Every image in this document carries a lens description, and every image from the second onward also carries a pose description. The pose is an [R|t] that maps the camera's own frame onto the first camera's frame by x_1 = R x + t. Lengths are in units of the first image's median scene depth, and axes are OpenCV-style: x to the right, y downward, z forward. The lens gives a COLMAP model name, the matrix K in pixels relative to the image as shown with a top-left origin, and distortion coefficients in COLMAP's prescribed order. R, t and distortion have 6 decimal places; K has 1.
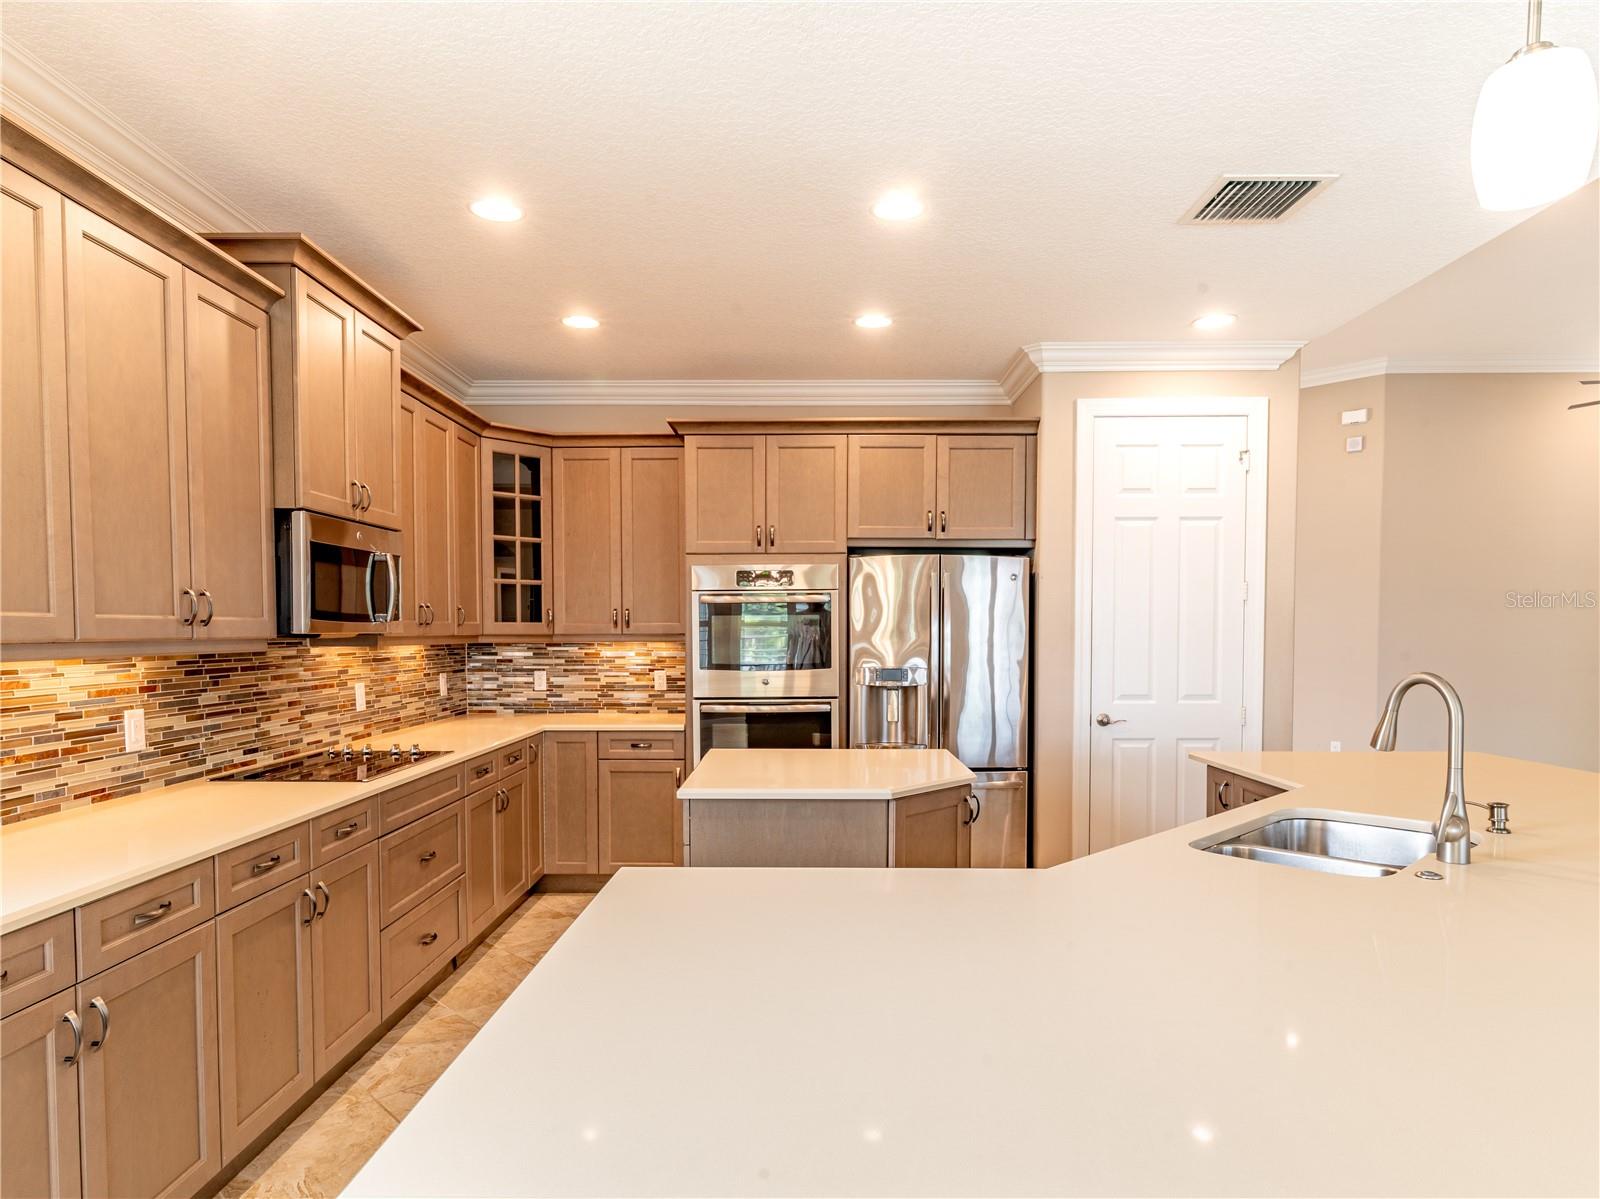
lens RADIAL K [[953.2, 0, 805.9], [0, 953.2, 667.6], [0, 0, 1]] dist [0.000650, 0.006688]
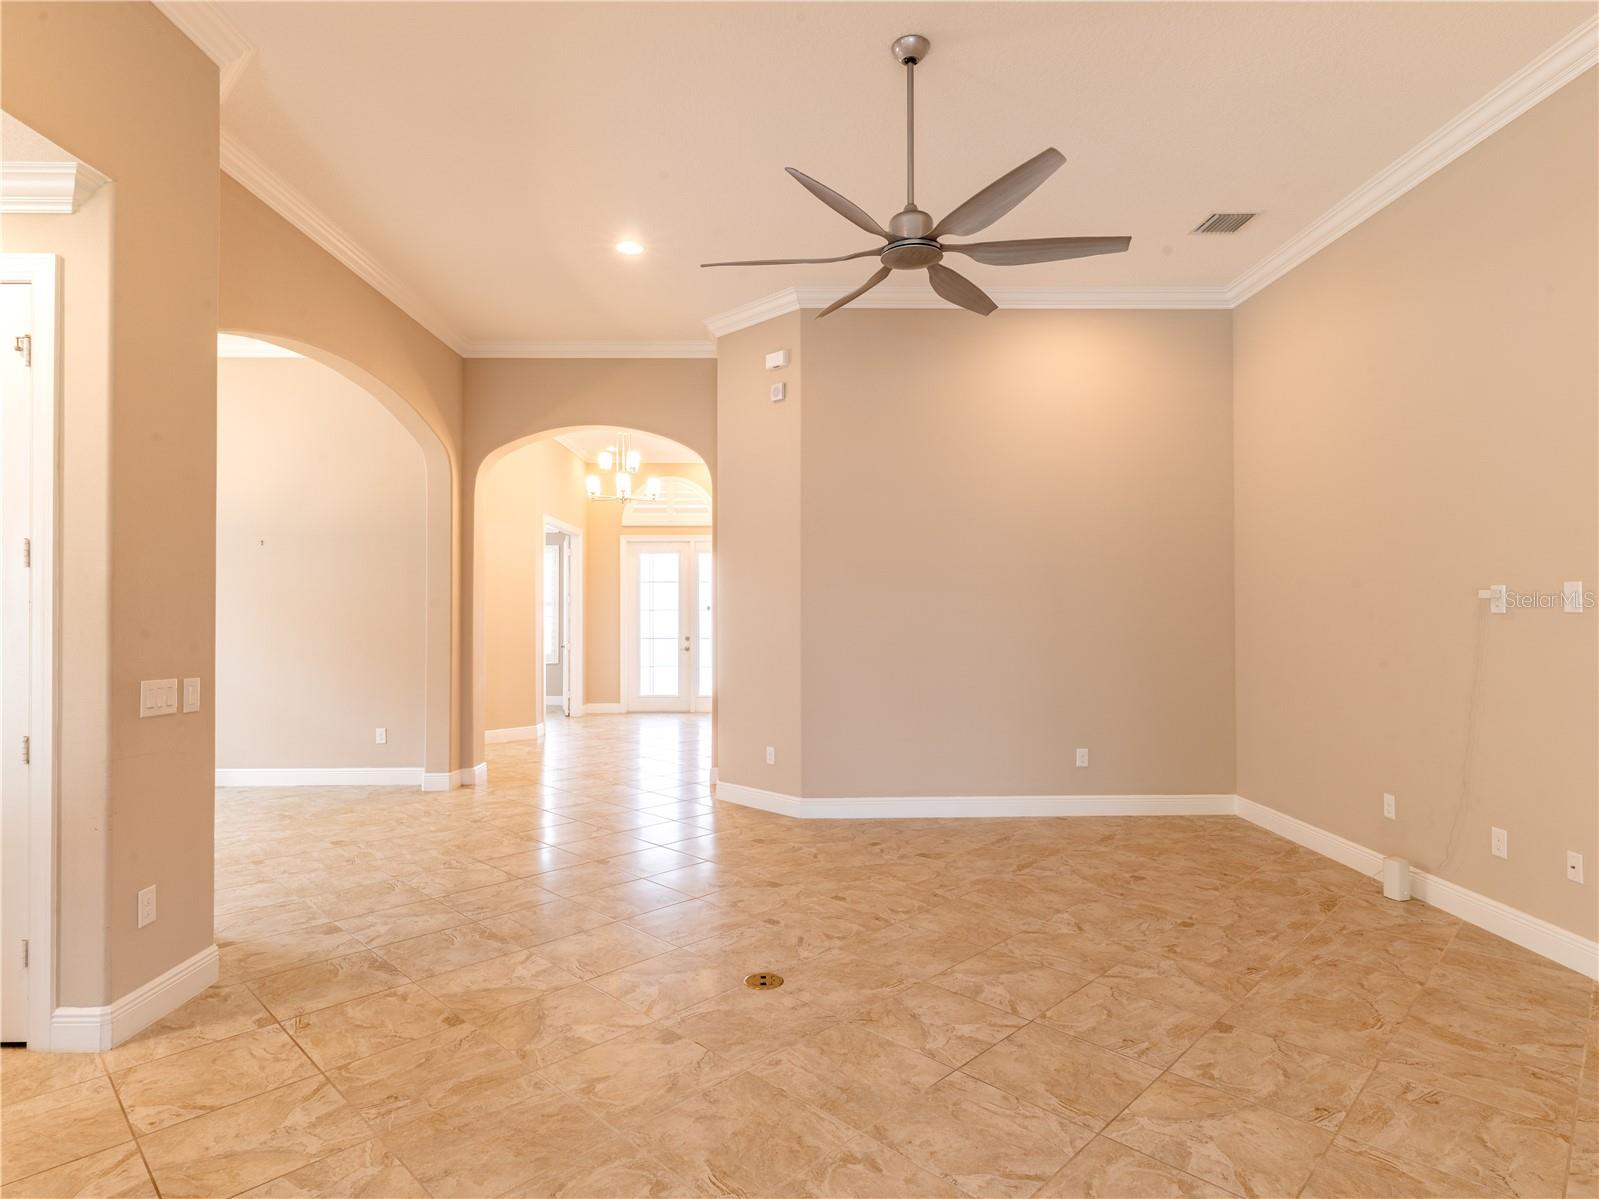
lens RADIAL K [[856.4, 0, 792.0], [0, 856.4, 603.1], [0, 0, 1]] dist [0.001764, 0.001983]
pose [[0.999998, 0.000137, 0.001991, 0.976607], [-0.000041, 0.998829, -0.048389, -0.020792], [-0.001995, 0.048388, 0.998827, 0.425155]]
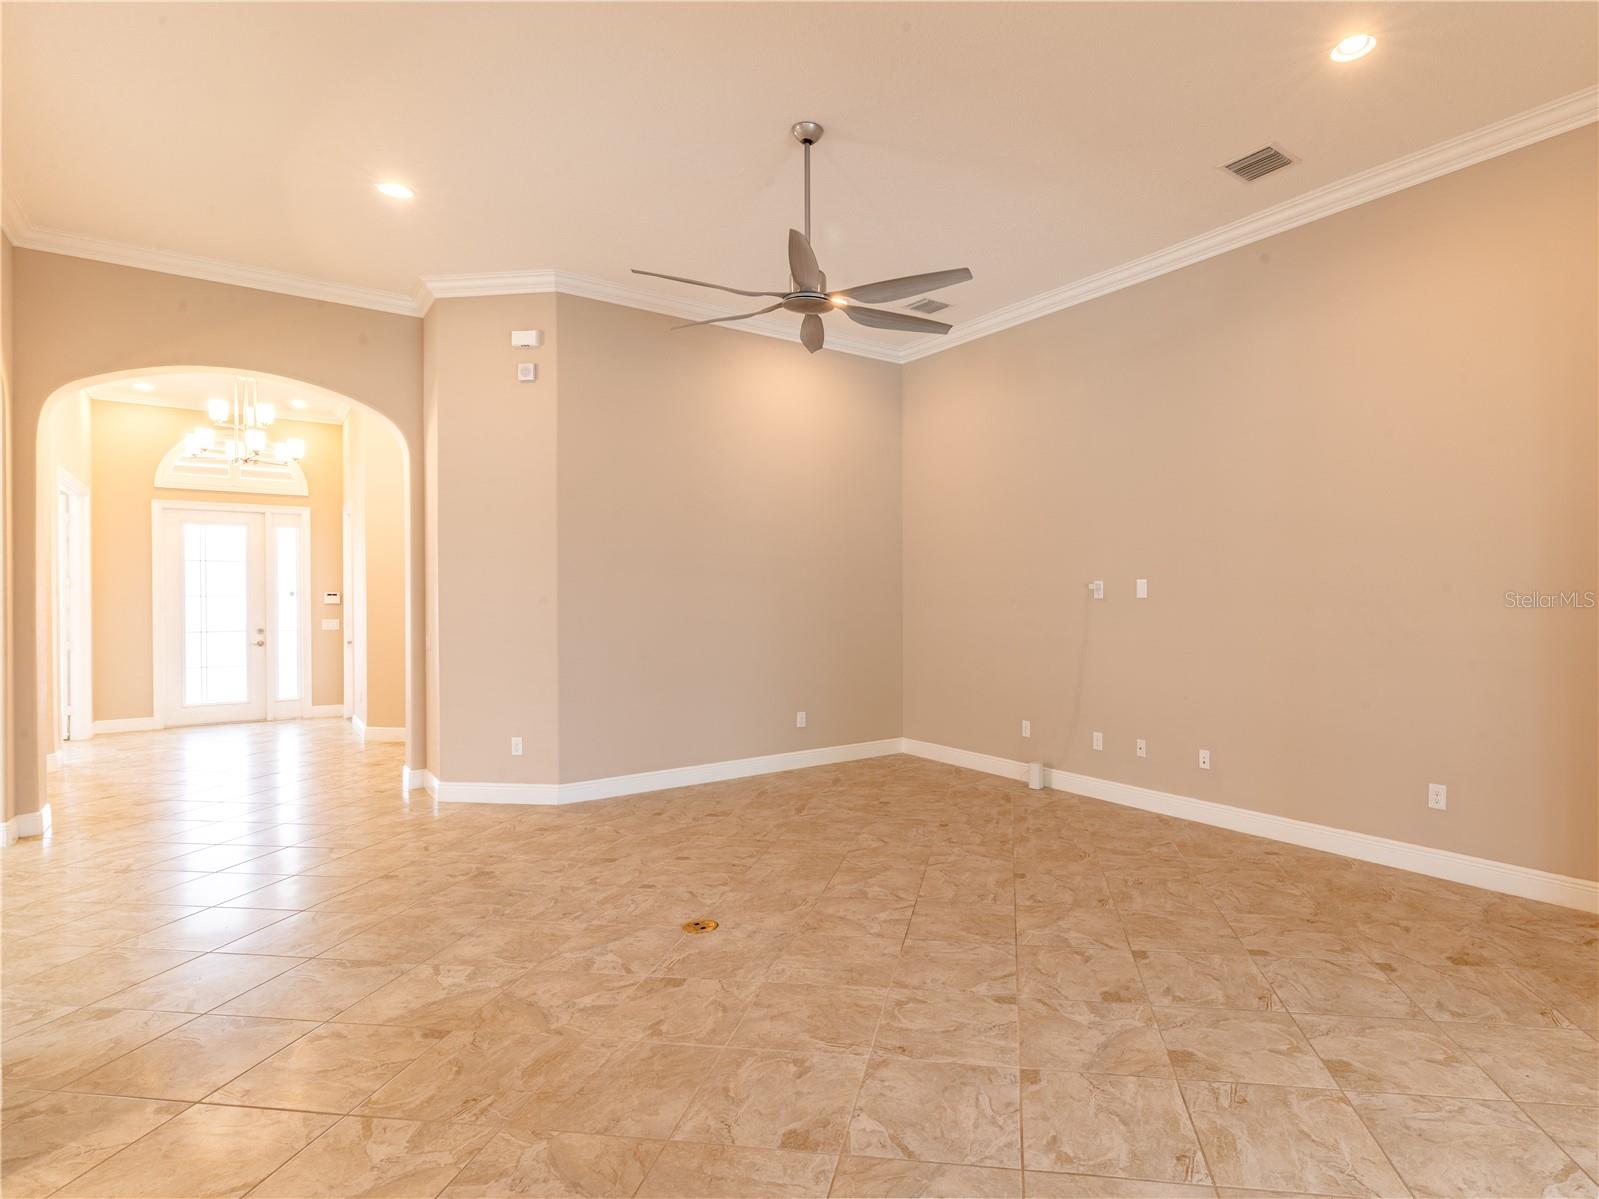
lens RADIAL K [[856.4, 0, 878.8], [0, 856.4, 602.1], [0, 0, 1]] dist [0.001764, 0.001983]
pose [[0.797819, -0.004056, 0.602884, 0.621296], [0.024050, 0.999396, -0.025102, -0.020497], [-0.602418, 0.034526, 0.797434, 0.402810]]
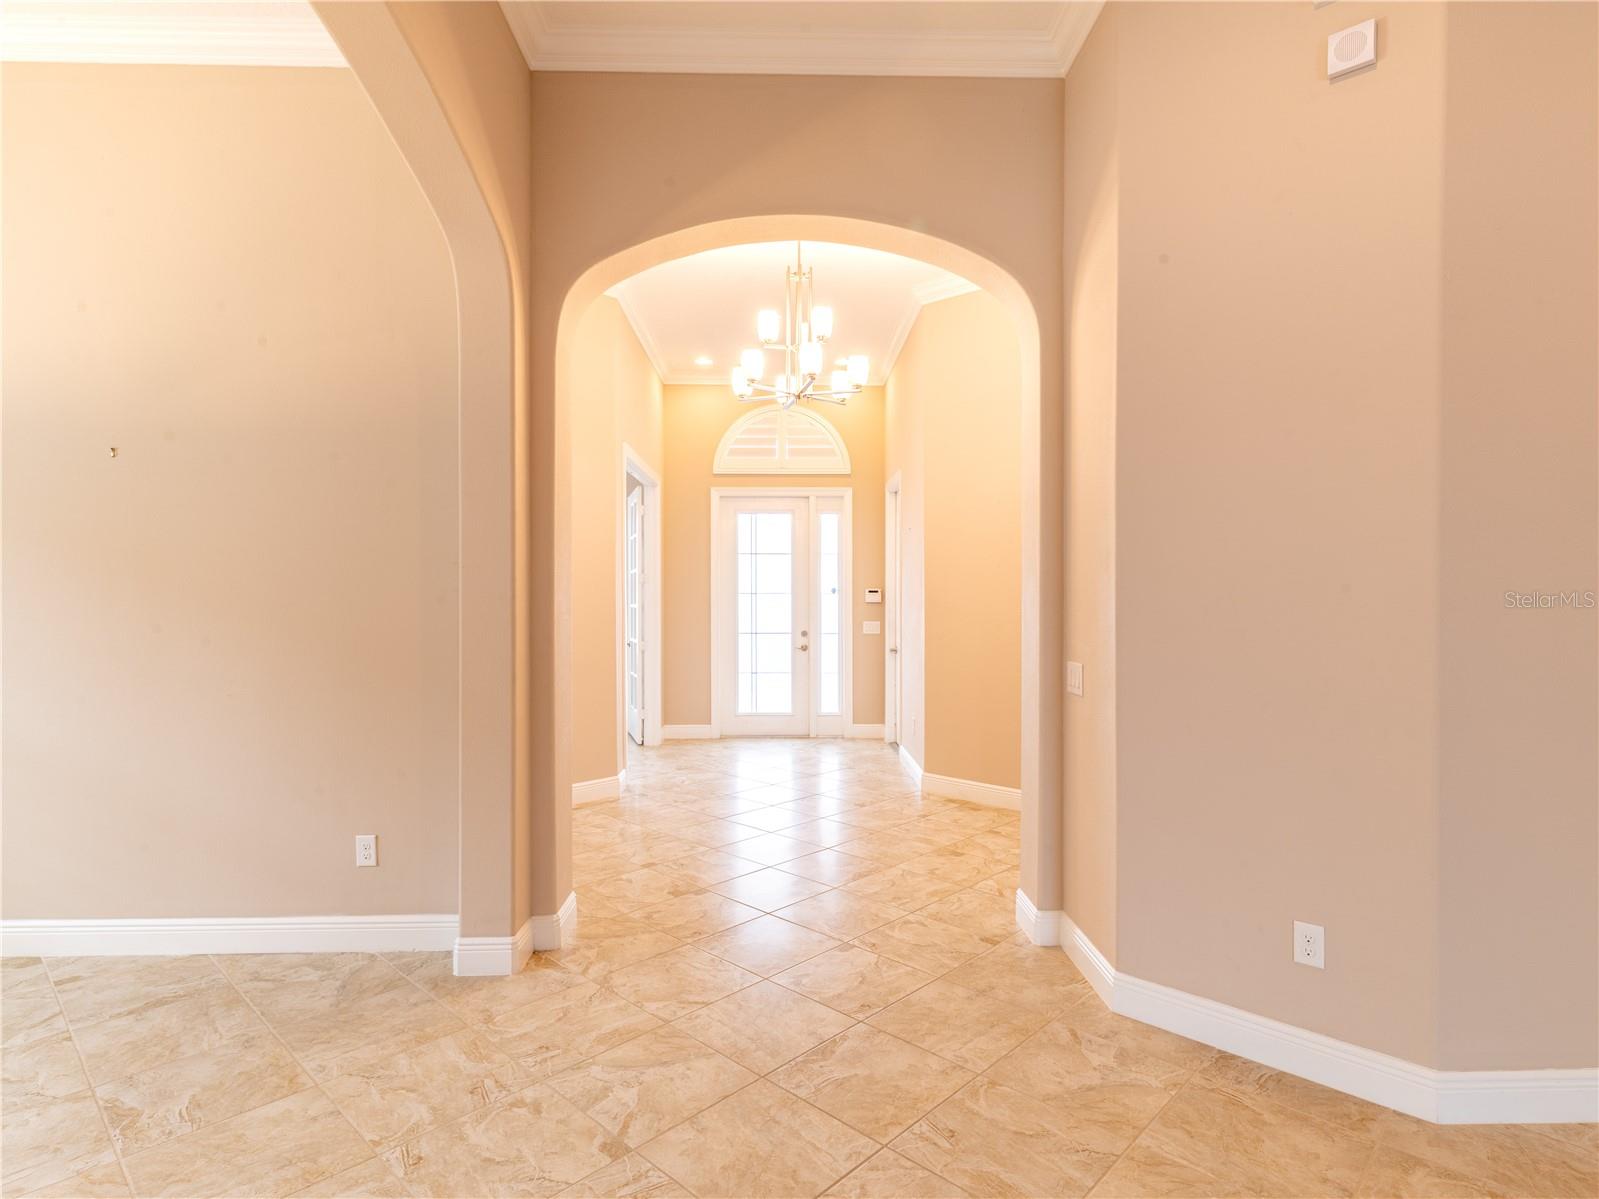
lens RADIAL K [[856.4, 0, 805.6], [0, 856.4, 608.3], [0, 0, 1]] dist [0.001764, 0.001983]
pose [[0.999768, 0.002281, 0.021413, 0.641758], [-0.001765, 0.999708, -0.024090, -0.047863], [-0.021462, 0.024047, 0.999480, 1.142682]]
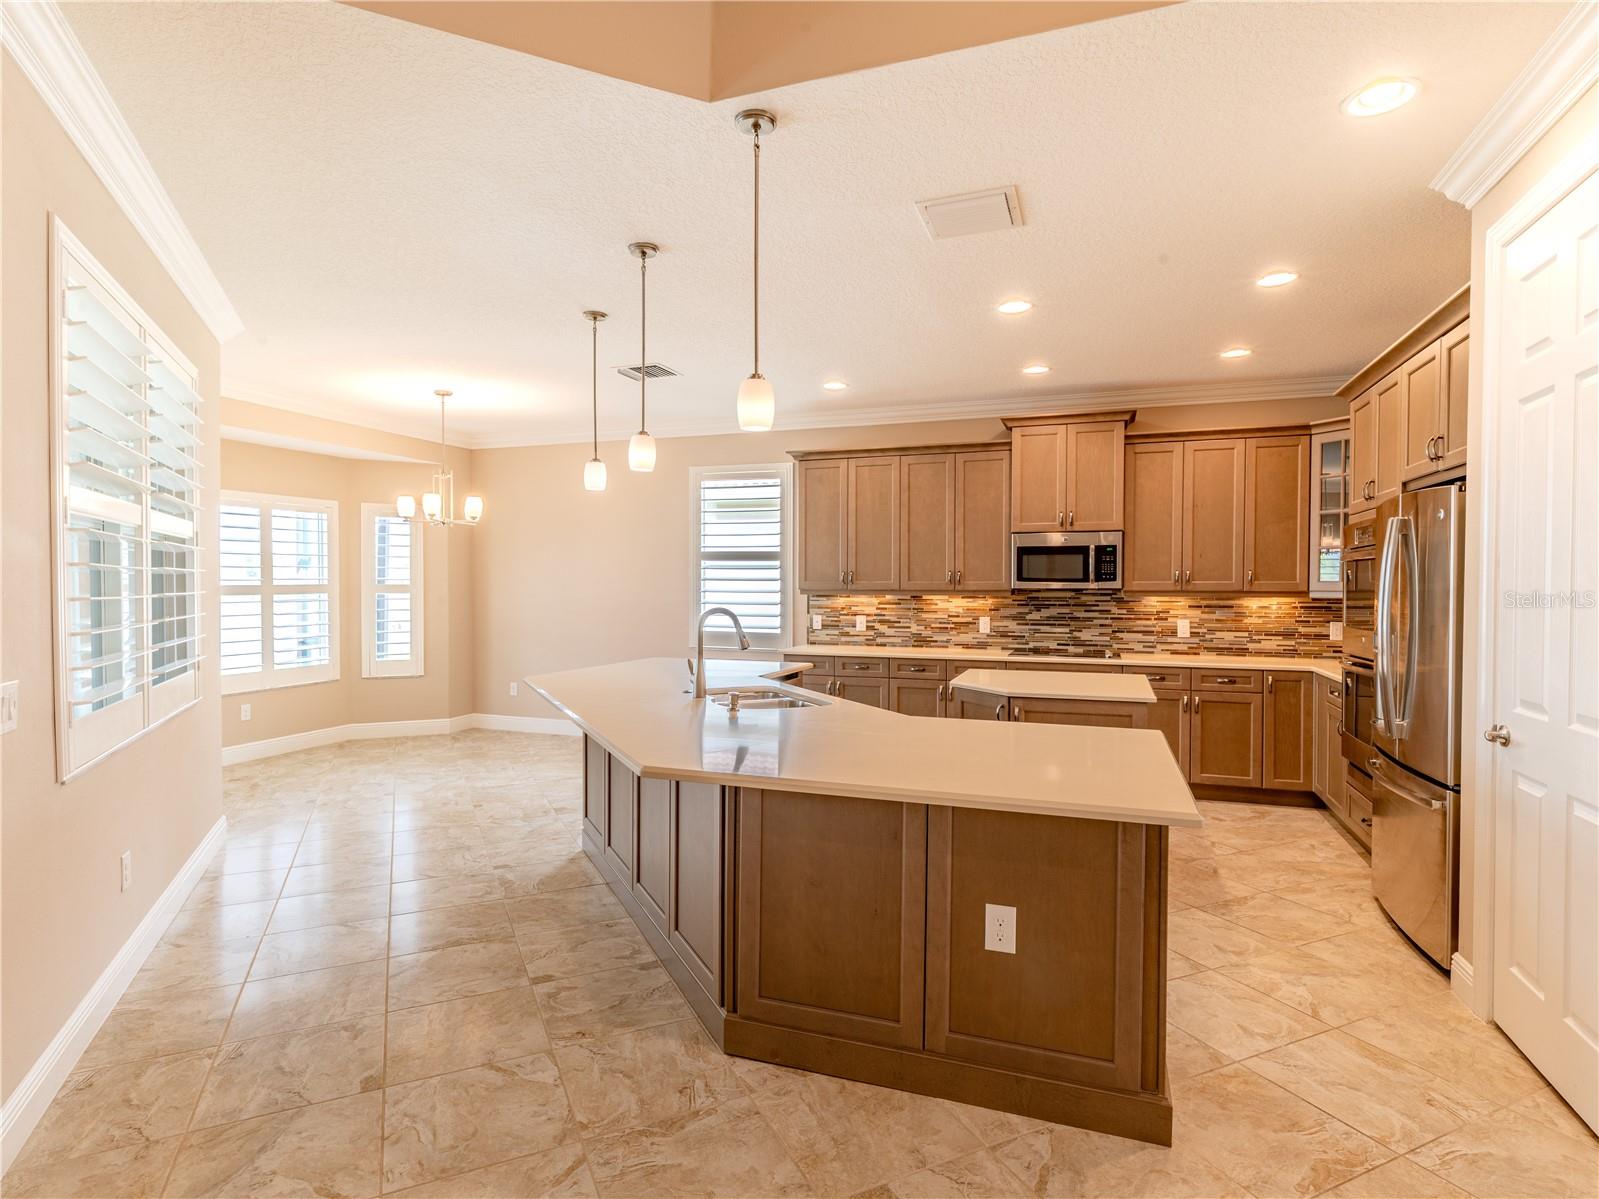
lens RADIAL K [[856.4, 0, 797.0], [0, 856.4, 602.8], [0, 0, 1]] dist [0.001764, 0.001983]
pose [[-0.334200, 0.018668, -0.942317, 0.990944], [-0.040114, 0.998616, 0.034010, -0.031884], [0.941648, 0.049166, -0.332989, 0.766086]]
